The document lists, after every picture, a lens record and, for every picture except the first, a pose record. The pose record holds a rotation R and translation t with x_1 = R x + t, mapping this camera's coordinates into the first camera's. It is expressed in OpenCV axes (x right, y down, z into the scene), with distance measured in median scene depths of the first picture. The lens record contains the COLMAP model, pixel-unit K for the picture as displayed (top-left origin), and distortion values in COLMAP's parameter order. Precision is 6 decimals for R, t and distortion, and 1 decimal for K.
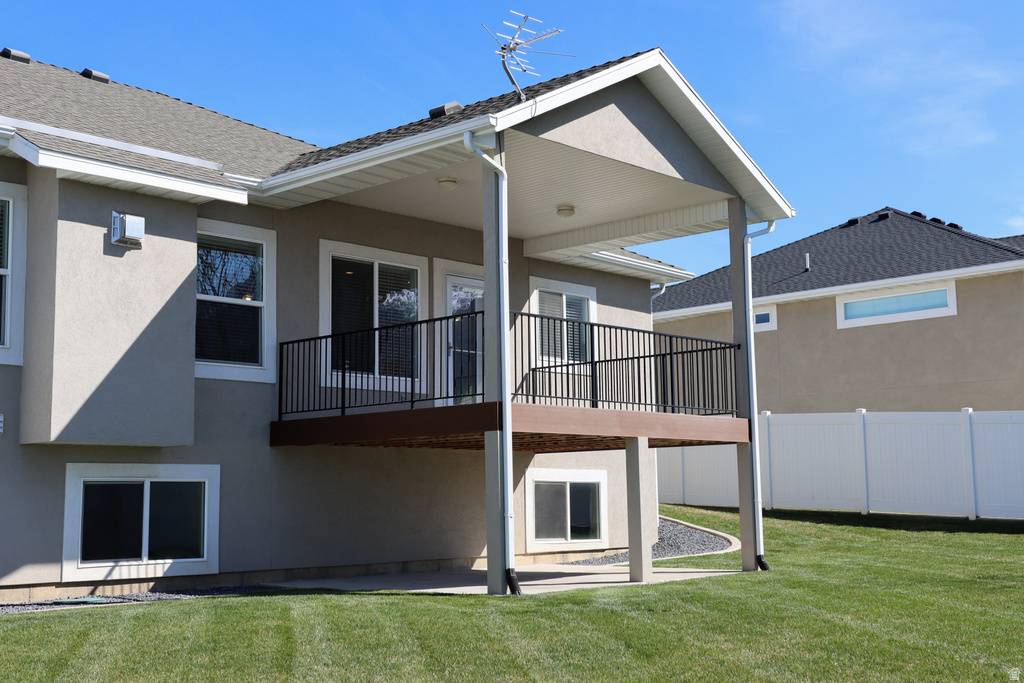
lens RADIAL K [[1286.8, 0, 512.0], [0, 1286.8, 341.5], [0, 0, 1]] dist [0.026925, 0.043699]
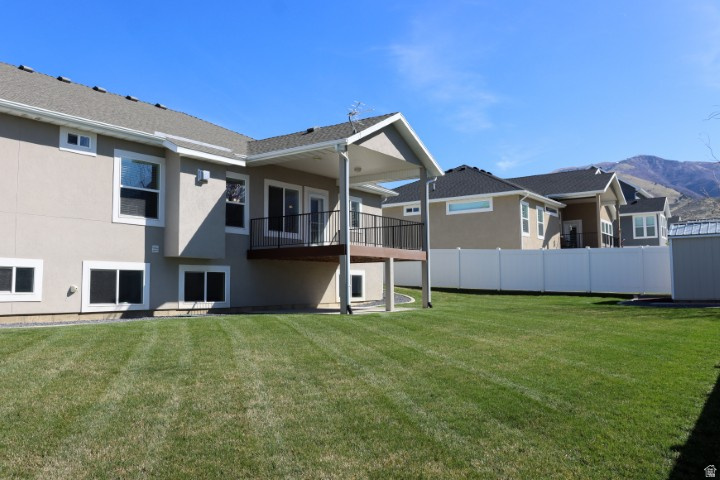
lens RADIAL K [[596.5, 0, 360.0], [0, 596.5, 240.0], [0, 0, 1]] dist [-0.121998, 0.102134]
pose [[0.990462, 0.017979, 0.136605, -0.131958], [-0.024173, 0.998747, 0.043820, -0.015598], [-0.135646, -0.046704, 0.989656, -0.215865]]
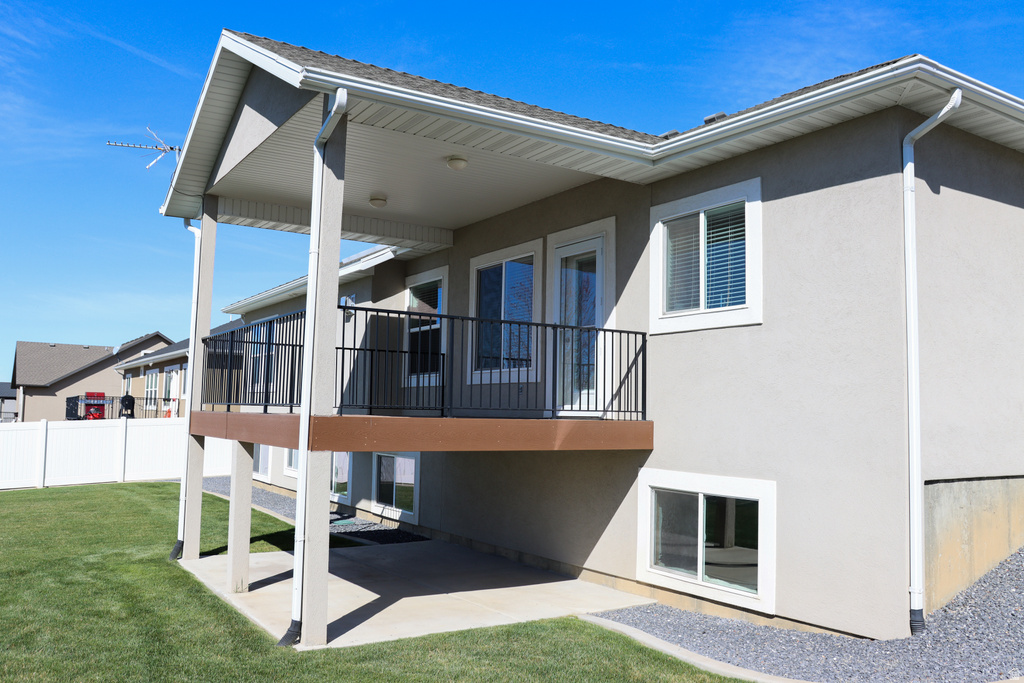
lens RADIAL K [[865.2, 0, 512.0], [0, 865.2, 341.5], [0, 0, 1]] dist [-0.101916, 0.099441]
pose [[-0.259650, -0.086074, -0.961859, 0.653820], [0.089233, 0.989620, -0.112647, 0.096042], [0.961571, -0.115079, -0.249275, 1.344410]]
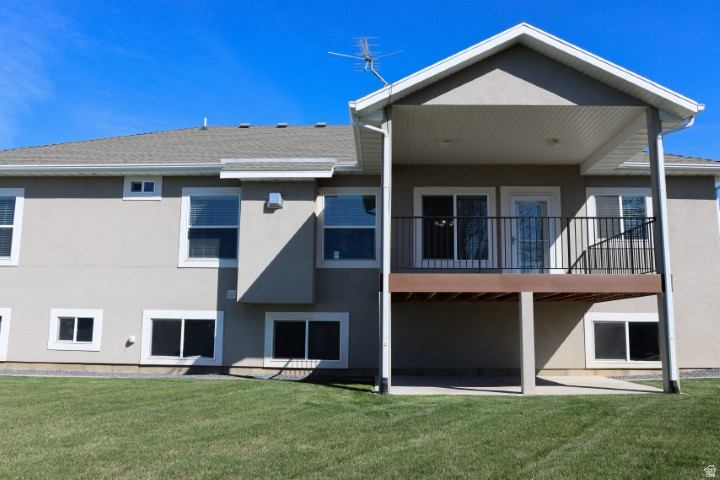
lens RADIAL K [[608.3, 0, 360.0], [0, 608.3, 240.0], [0, 0, 1]] dist [-0.101916, 0.099441]
pose [[0.653190, -0.091358, -0.751662, 0.479478], [0.077678, 0.995542, -0.053498, 0.037633], [0.753199, -0.023444, 0.657375, 0.418191]]
